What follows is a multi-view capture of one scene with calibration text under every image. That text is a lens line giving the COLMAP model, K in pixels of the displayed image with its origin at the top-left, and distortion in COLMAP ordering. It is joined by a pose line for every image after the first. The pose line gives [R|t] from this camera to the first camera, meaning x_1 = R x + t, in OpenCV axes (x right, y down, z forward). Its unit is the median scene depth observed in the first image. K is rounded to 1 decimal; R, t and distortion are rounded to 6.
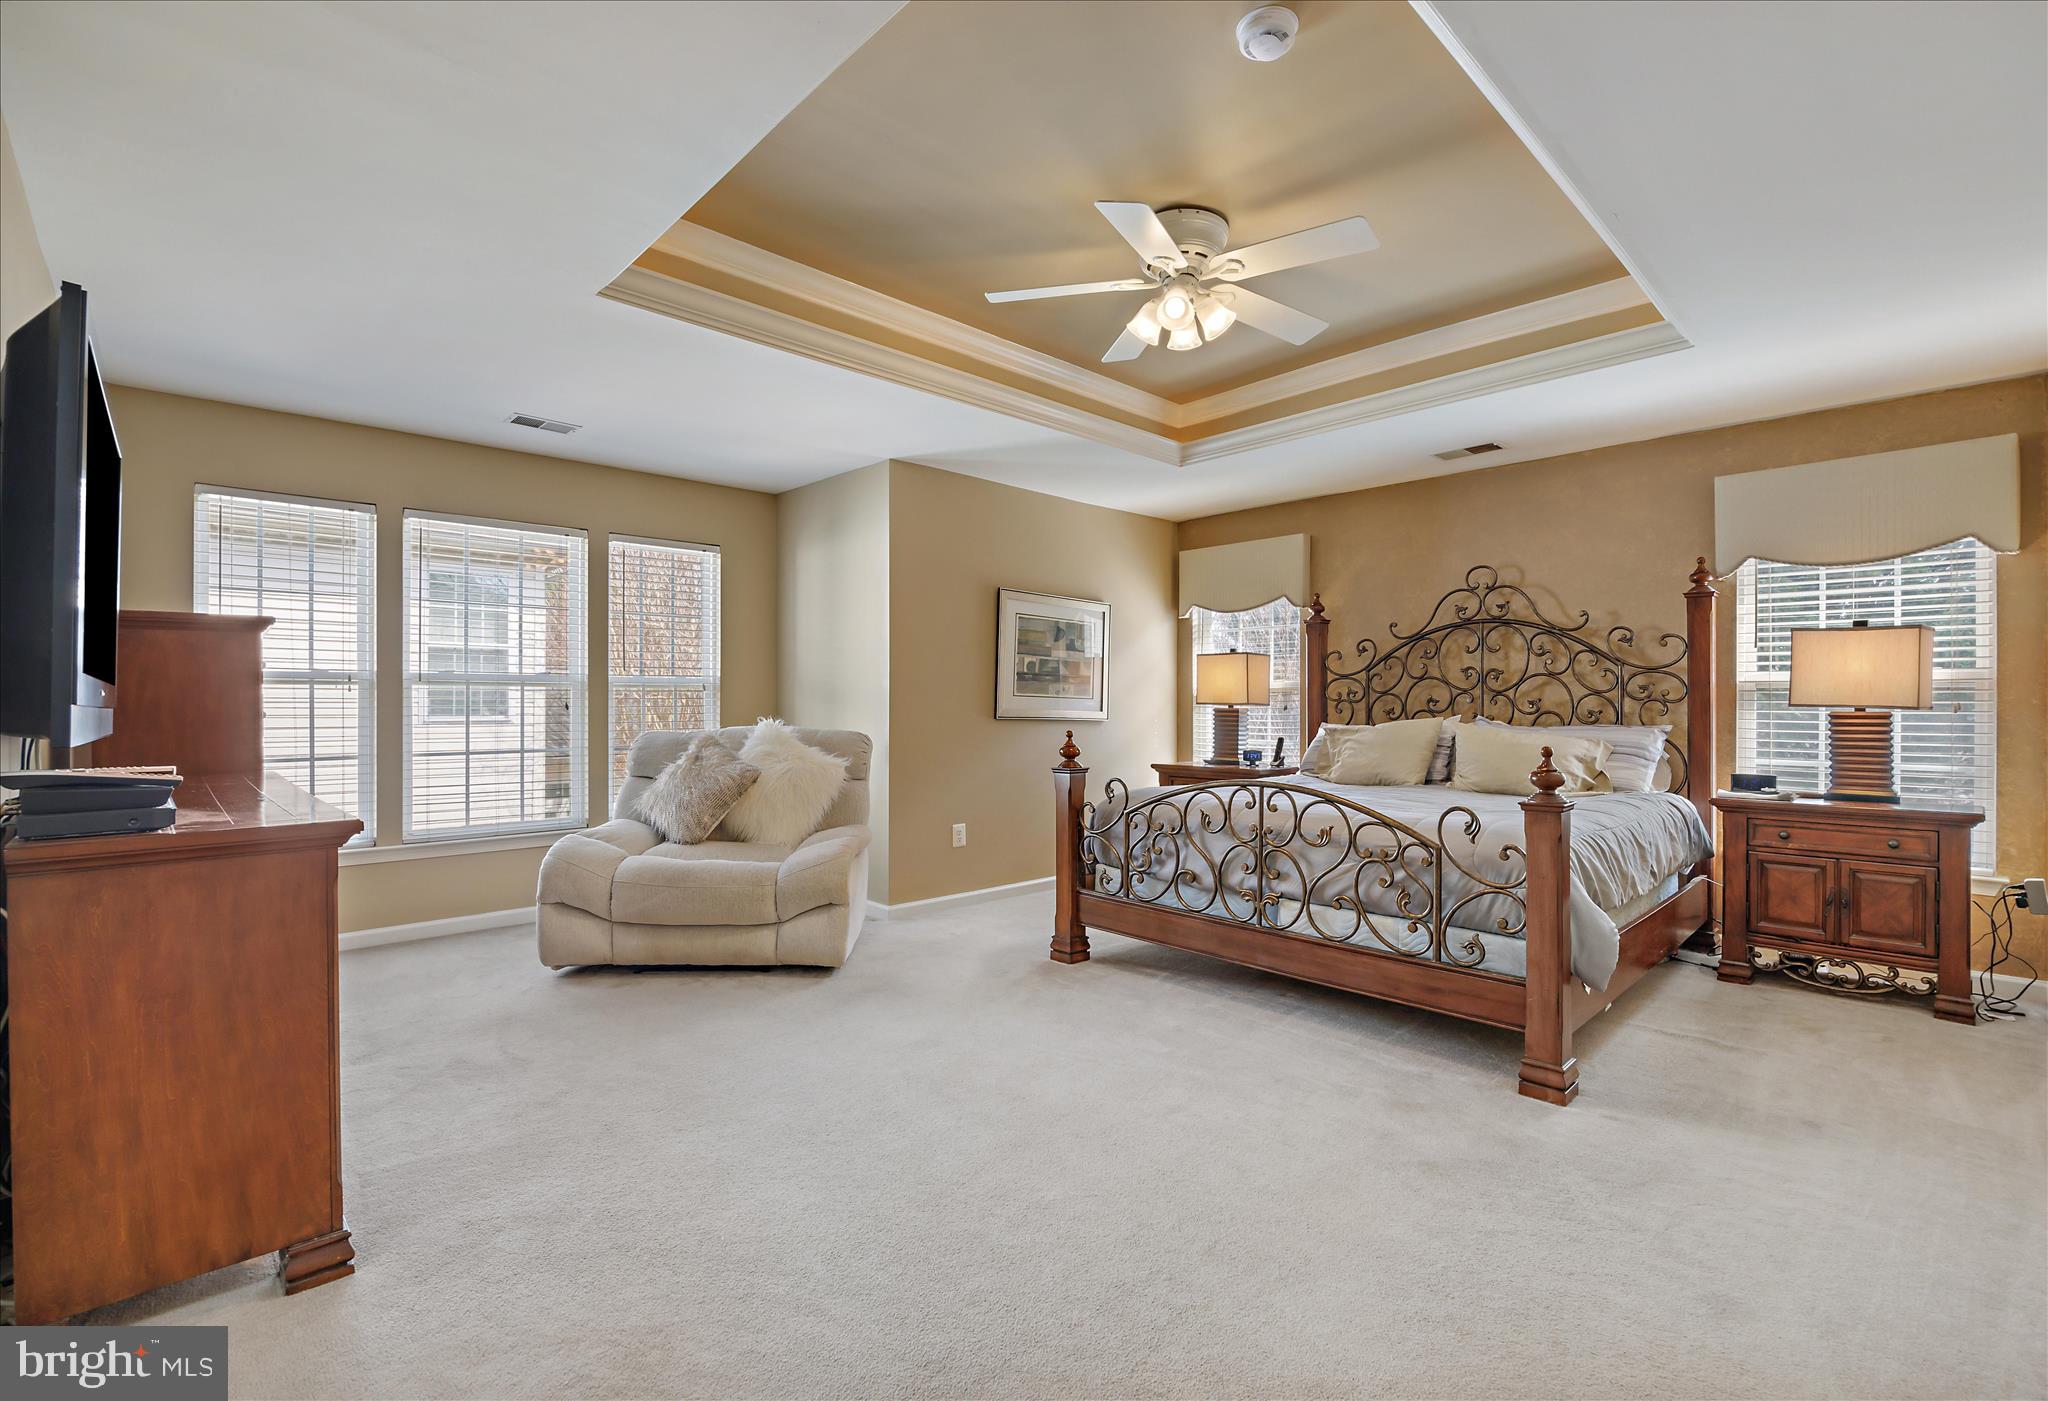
lens RADIAL K [[916.8, 0, 1024.0], [0, 916.8, 700.5], [0, 0, 1]] dist [-0.013438, 0.000013]
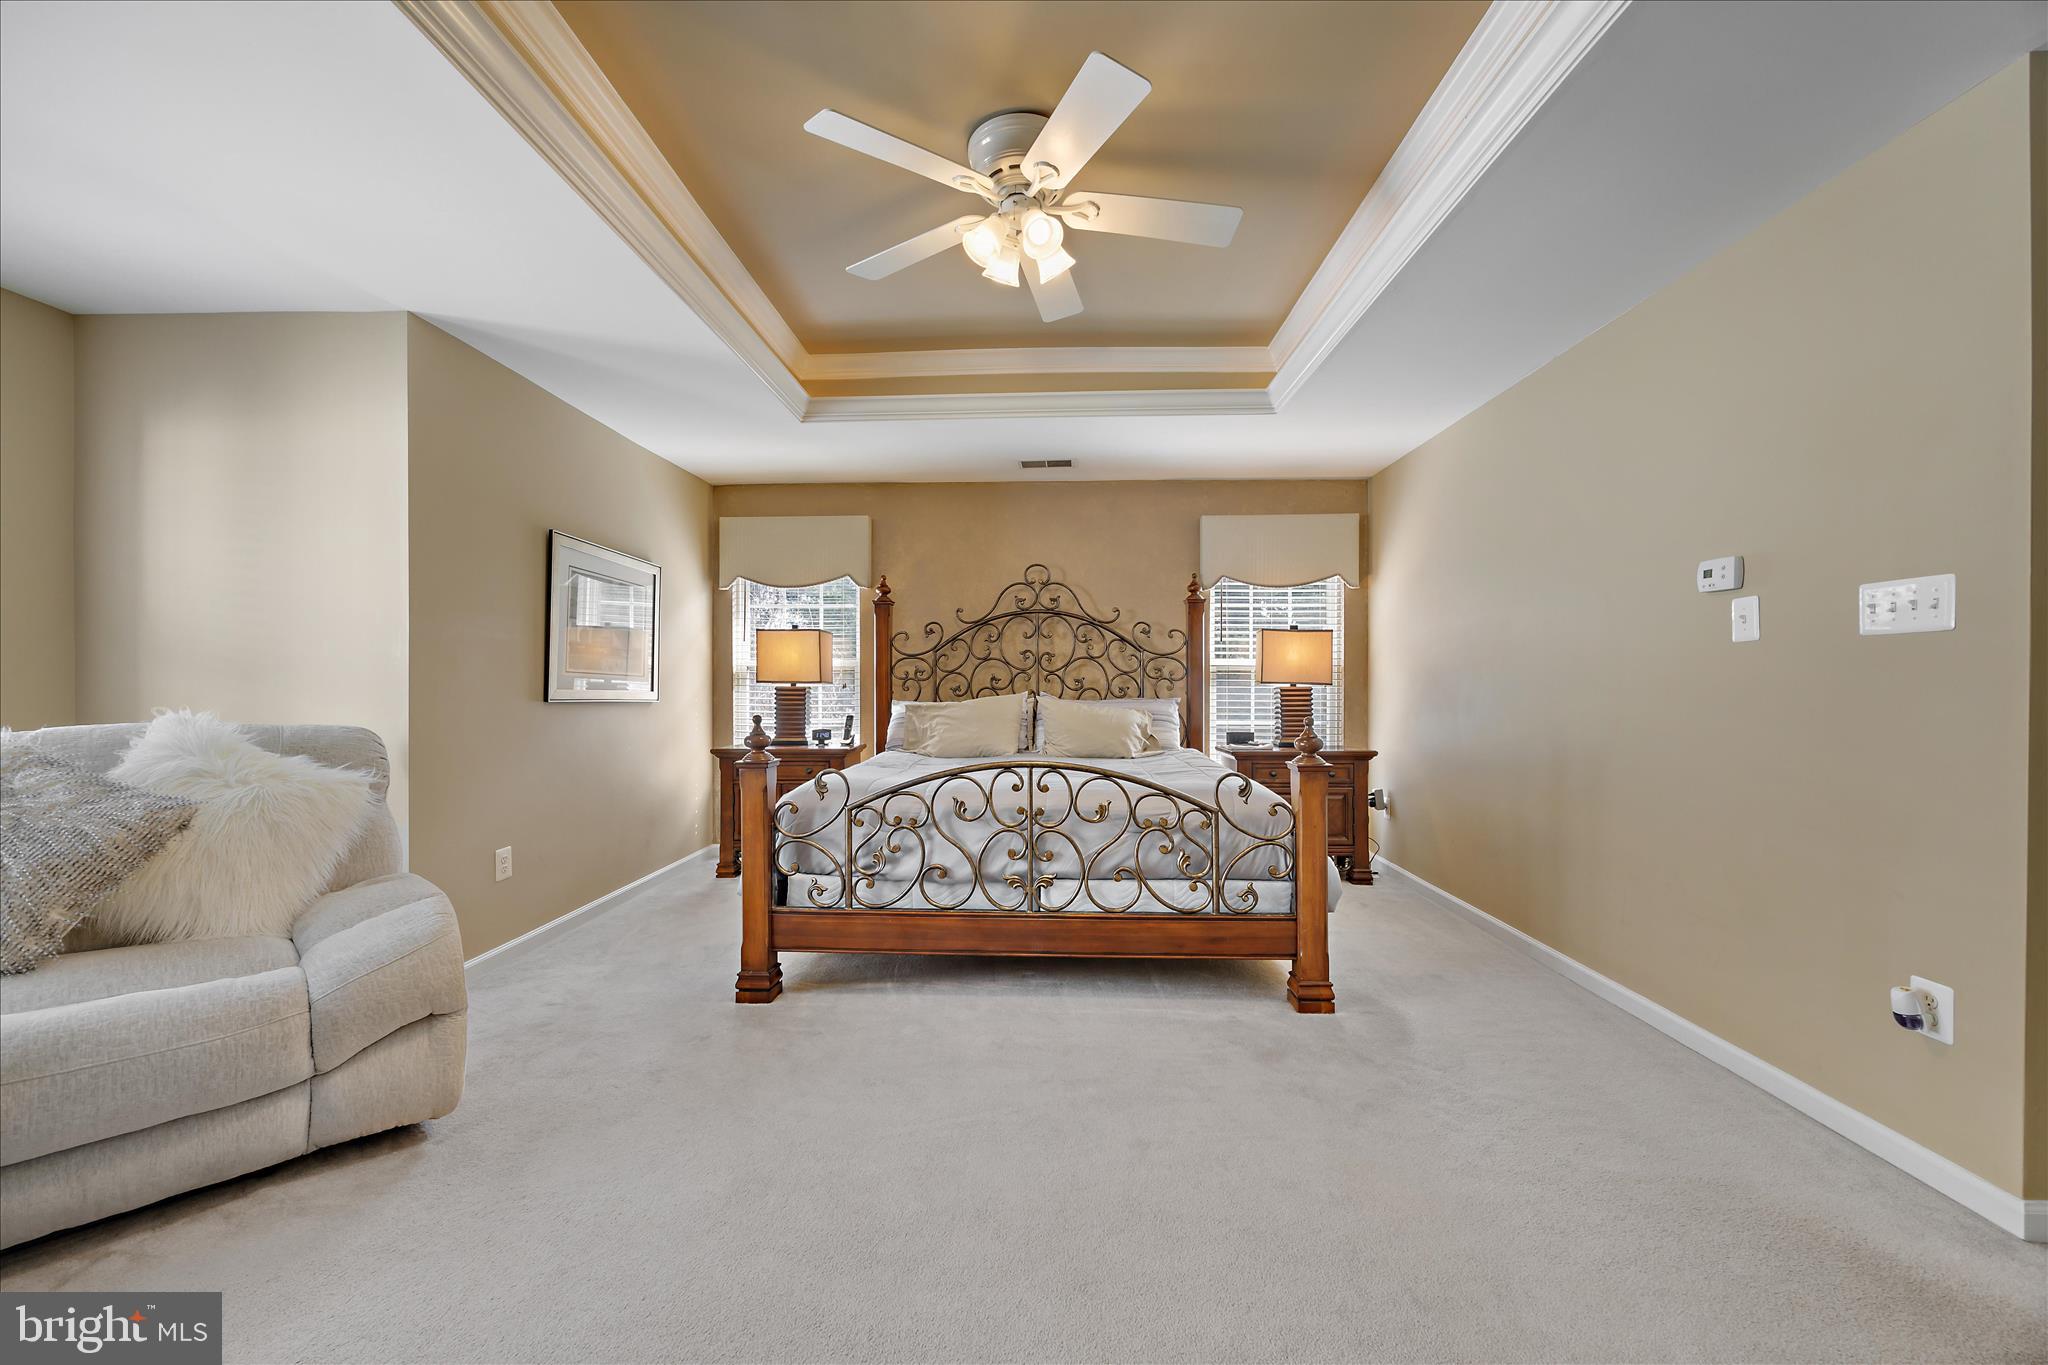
lens RADIAL K [[802.1, 0, 1024.0], [0, 802.1, 682.5], [0, 0, 1]] dist [-0.001205, -0.000092]
pose [[0.714575, -0.001633, 0.699557, -0.297906], [-0.001313, 0.999992, 0.003676, 0.000969], [-0.699558, -0.003546, 0.714567, 0.349961]]
